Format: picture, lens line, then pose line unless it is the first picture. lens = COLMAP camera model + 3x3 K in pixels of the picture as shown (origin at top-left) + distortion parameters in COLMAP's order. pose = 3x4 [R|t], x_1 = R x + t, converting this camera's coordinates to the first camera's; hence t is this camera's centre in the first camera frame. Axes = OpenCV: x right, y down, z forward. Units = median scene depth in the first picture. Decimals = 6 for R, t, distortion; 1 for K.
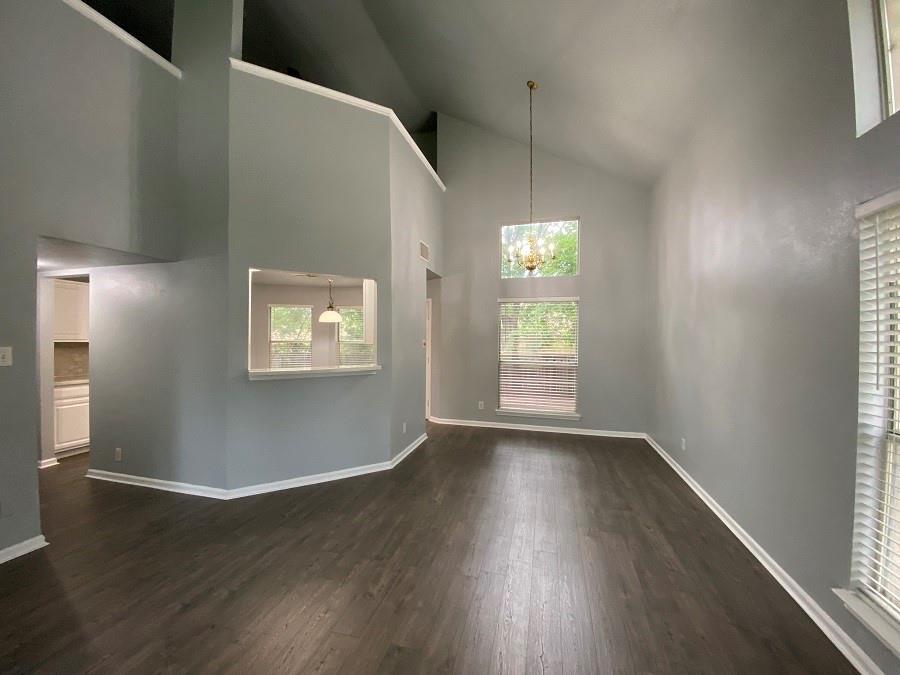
lens RADIAL K [[364.3, 0, 447.7], [0, 364.3, 337.8], [0, 0, 1]] dist [-0.006094, -0.001617]
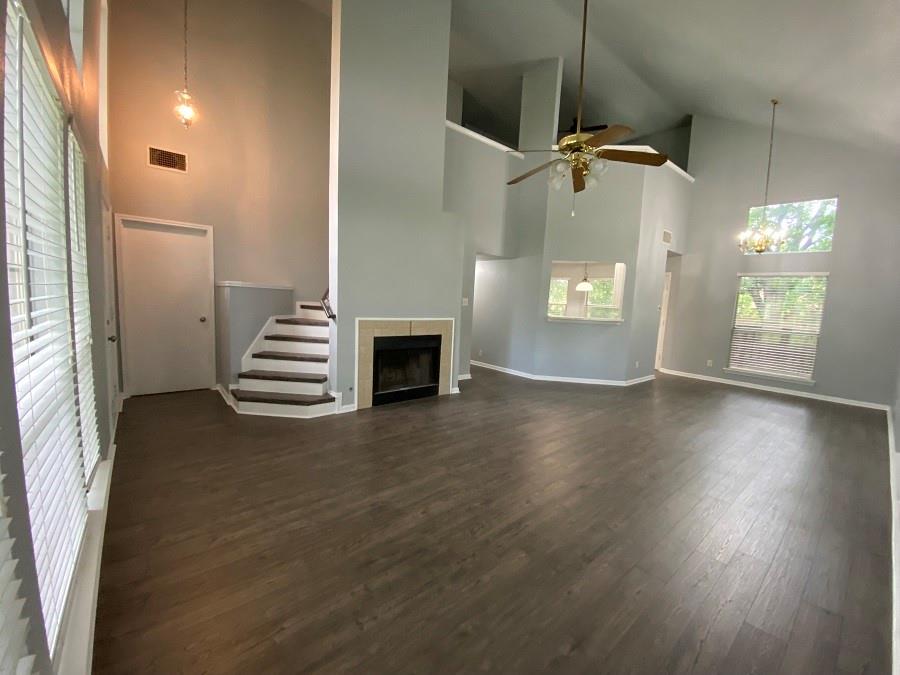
lens RADIAL K [[364.3, 0, 443.3], [0, 364.3, 338.2], [0, 0, 1]] dist [-0.006094, -0.001617]
pose [[0.811320, 0.094731, -0.576876, 0.068839], [-0.044388, 0.993917, 0.100788, 0.025457], [0.582915, -0.056165, 0.810590, -0.526181]]
